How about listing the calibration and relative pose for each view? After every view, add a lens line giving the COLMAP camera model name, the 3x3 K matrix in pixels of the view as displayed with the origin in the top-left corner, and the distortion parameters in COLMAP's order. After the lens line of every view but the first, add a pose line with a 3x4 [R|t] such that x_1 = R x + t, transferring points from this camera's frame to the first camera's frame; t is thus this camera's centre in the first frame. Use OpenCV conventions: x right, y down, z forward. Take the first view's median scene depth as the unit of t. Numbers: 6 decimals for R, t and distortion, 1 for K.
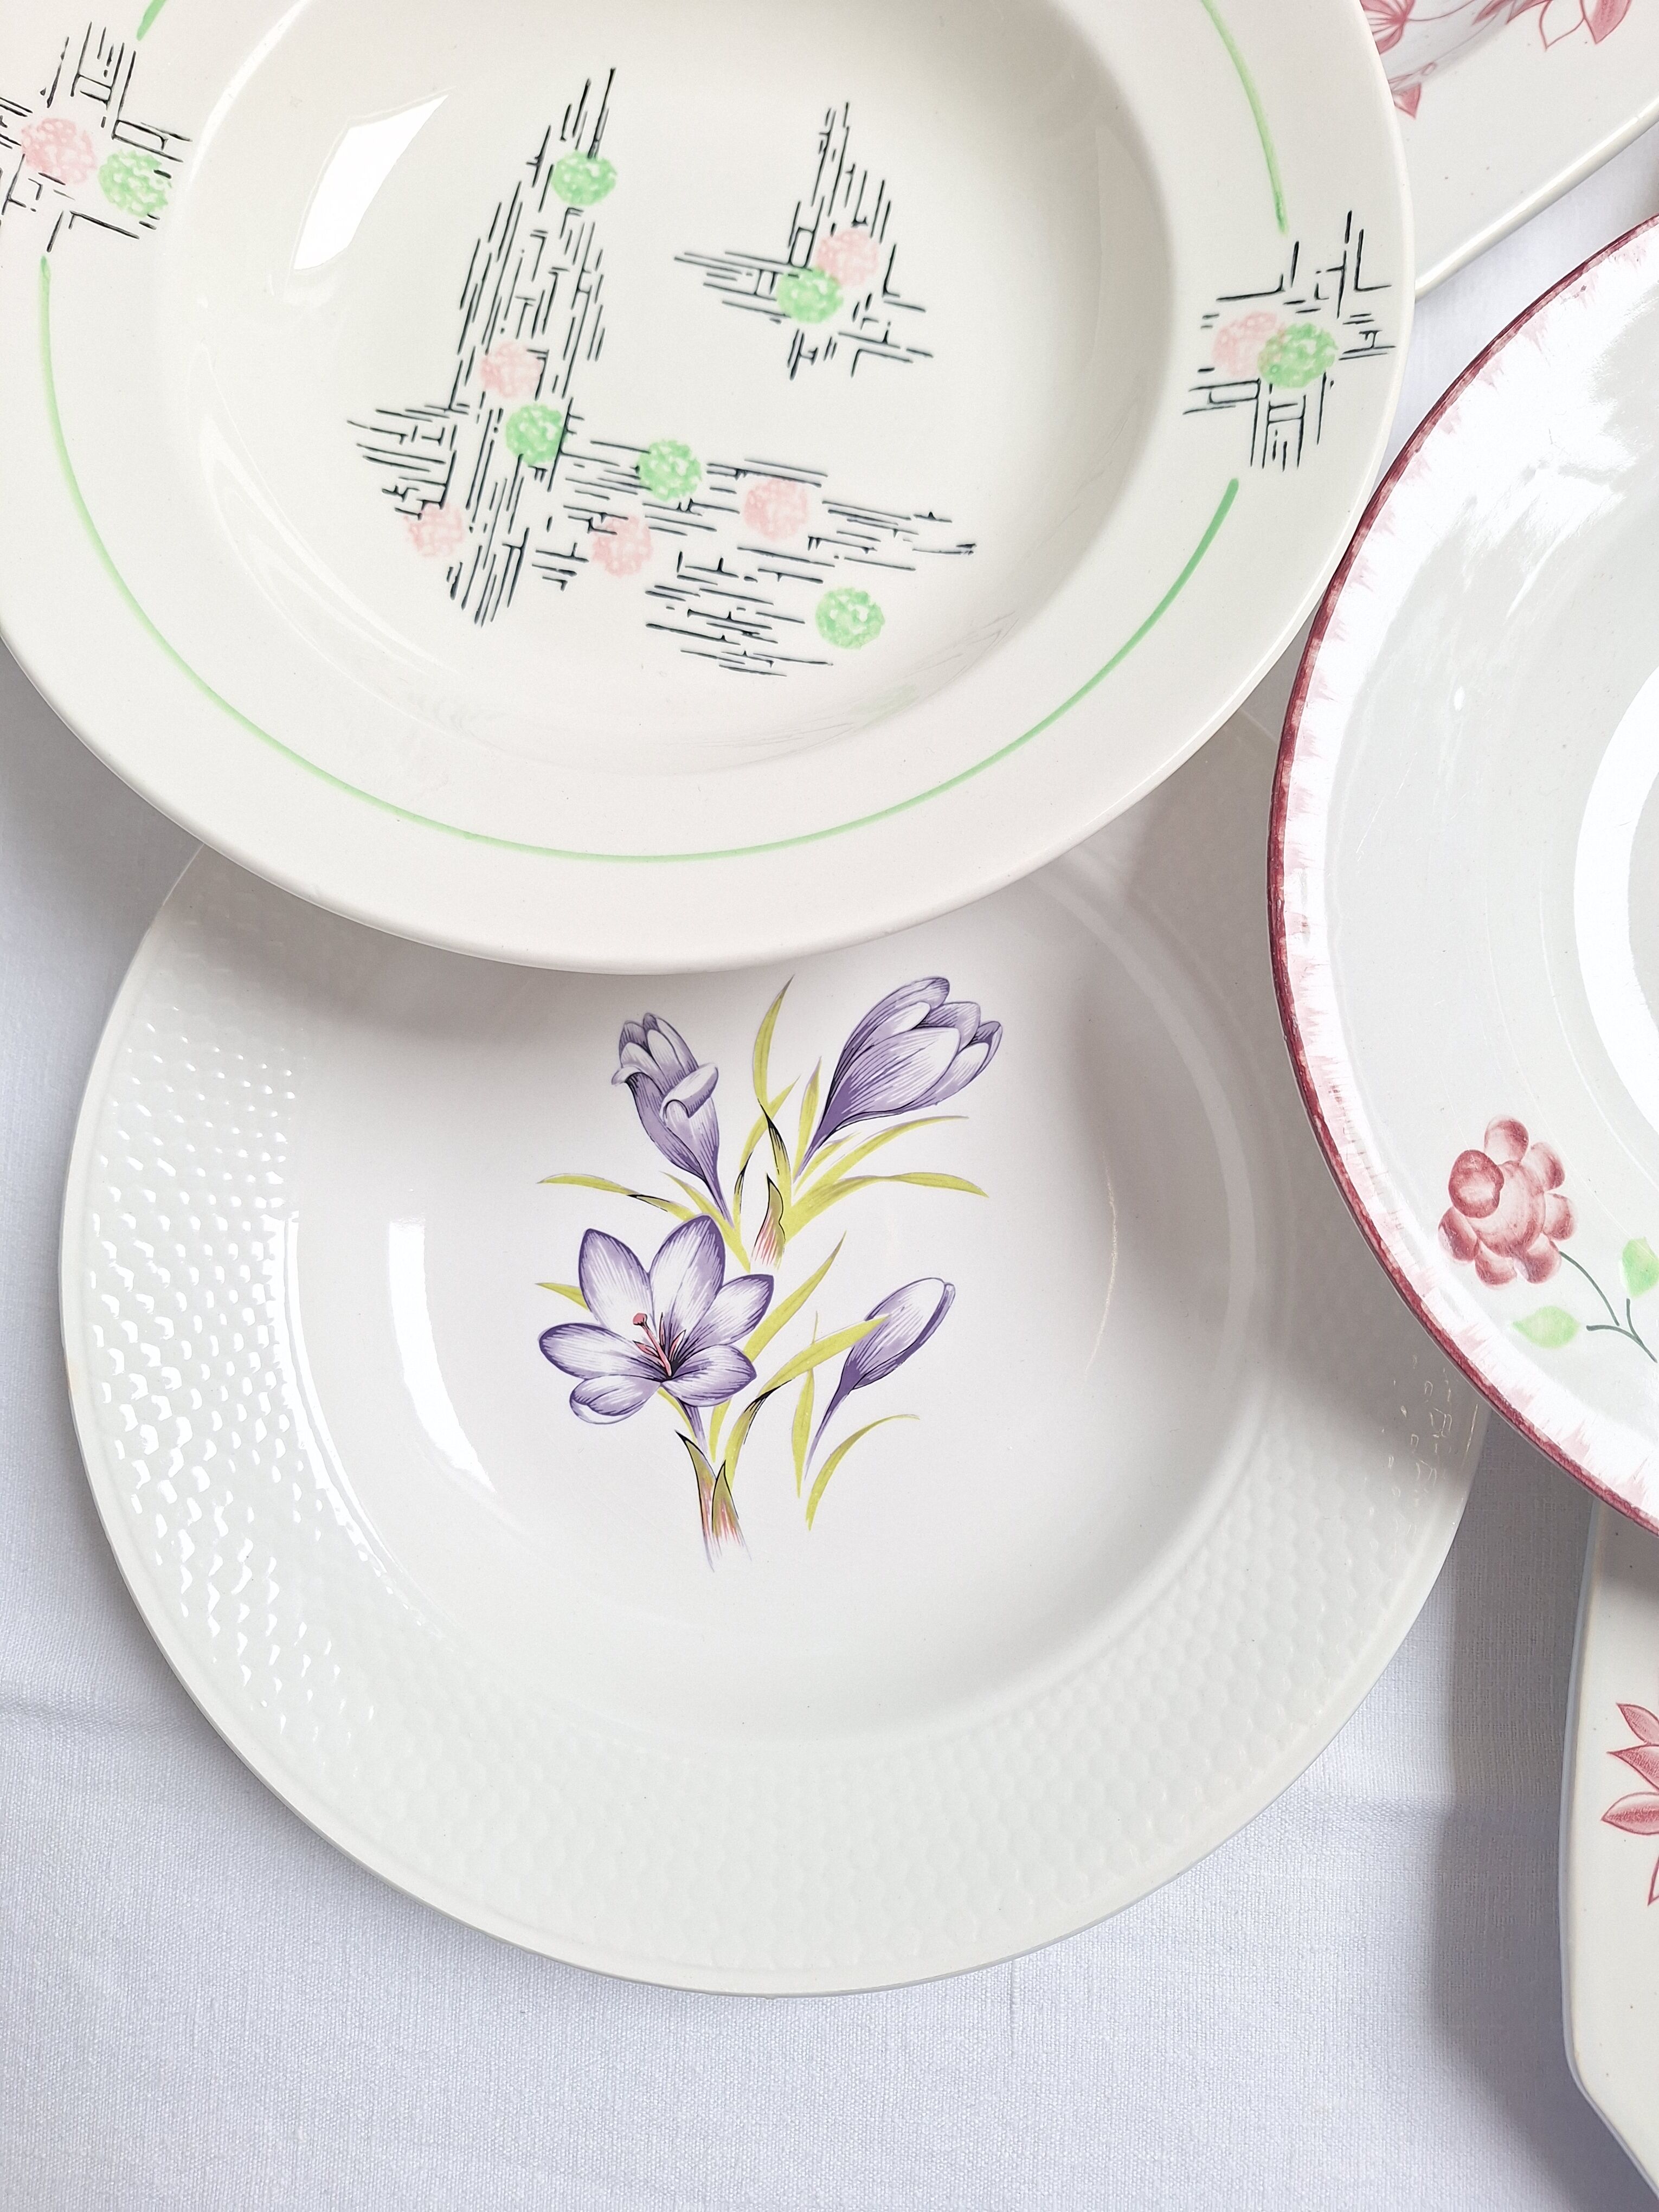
lens RADIAL K [[1498.2, 0, 829.5], [0, 1498.2, 1106.0], [0, 0, 1]] dist [0.082553, -0.124608]
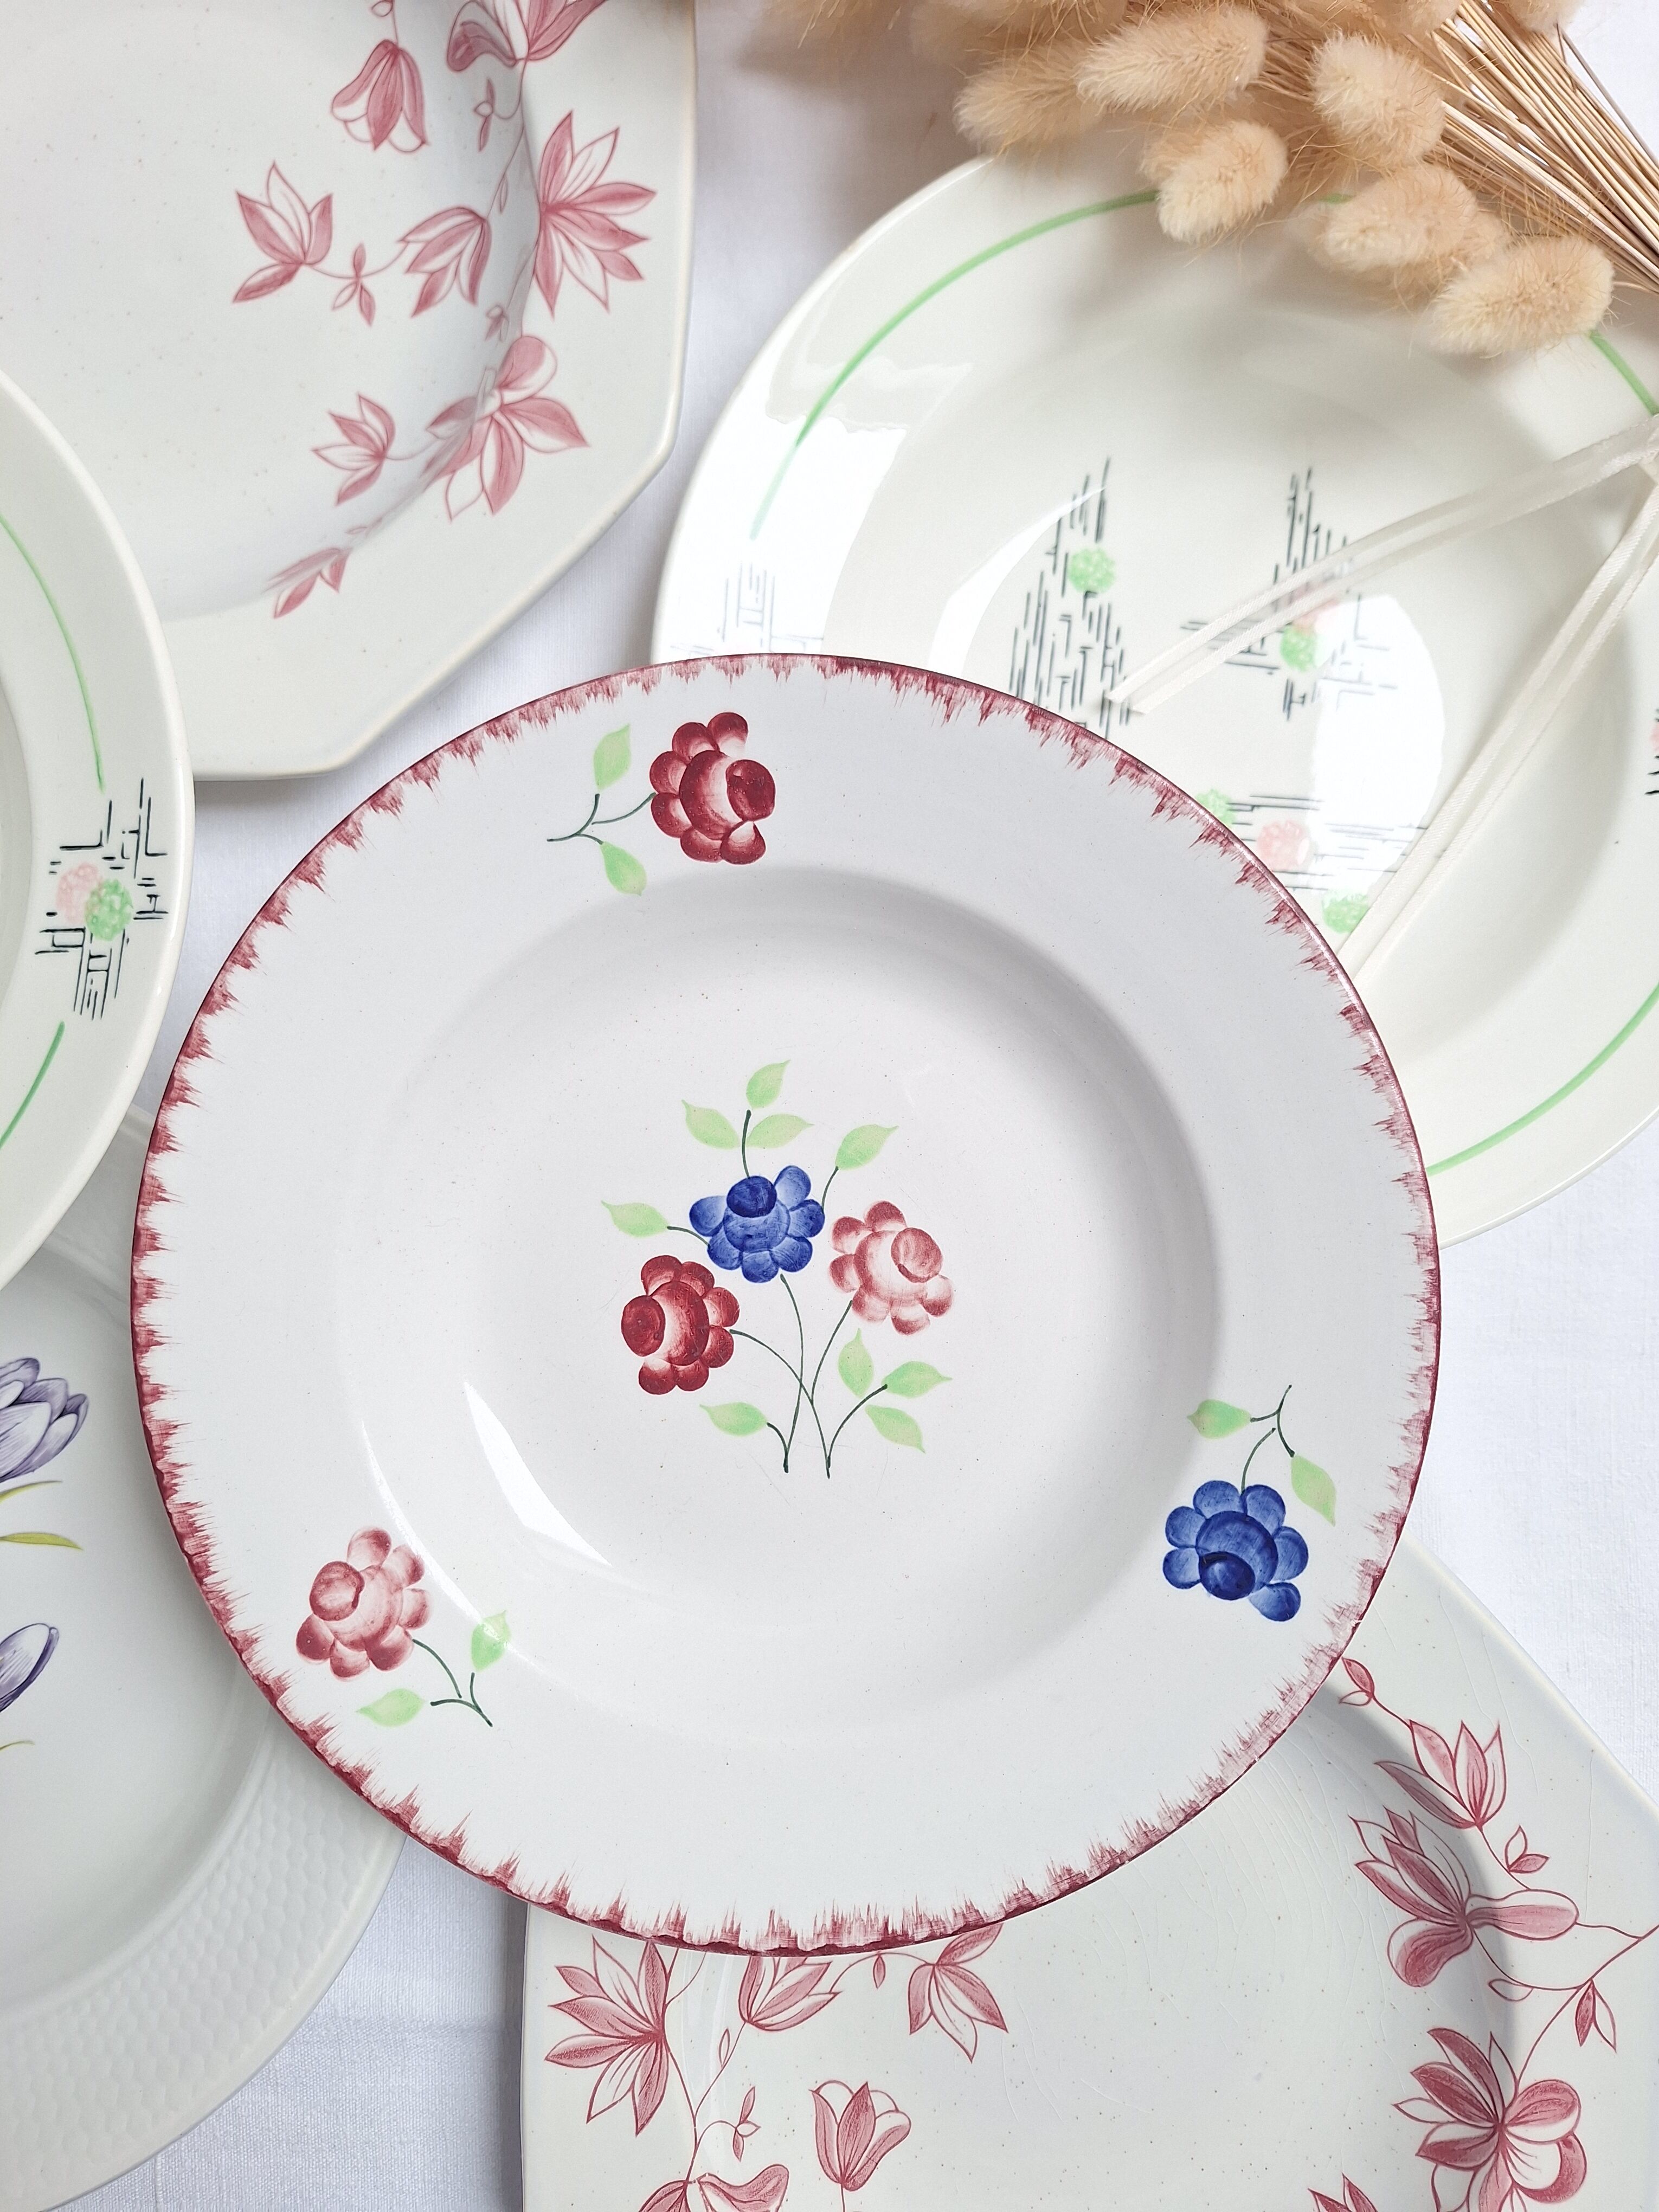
lens RADIAL K [[1510.6, 0, 837.0], [0, 1510.6, 1114.6], [0, 0, 1]] dist [0.091888, -0.146086]
pose [[0.997545, -0.068546, 0.014328, 0.744883], [0.067105, 0.994181, 0.084269, -0.357957], [-0.020021, -0.083101, 0.996340, -0.164526]]
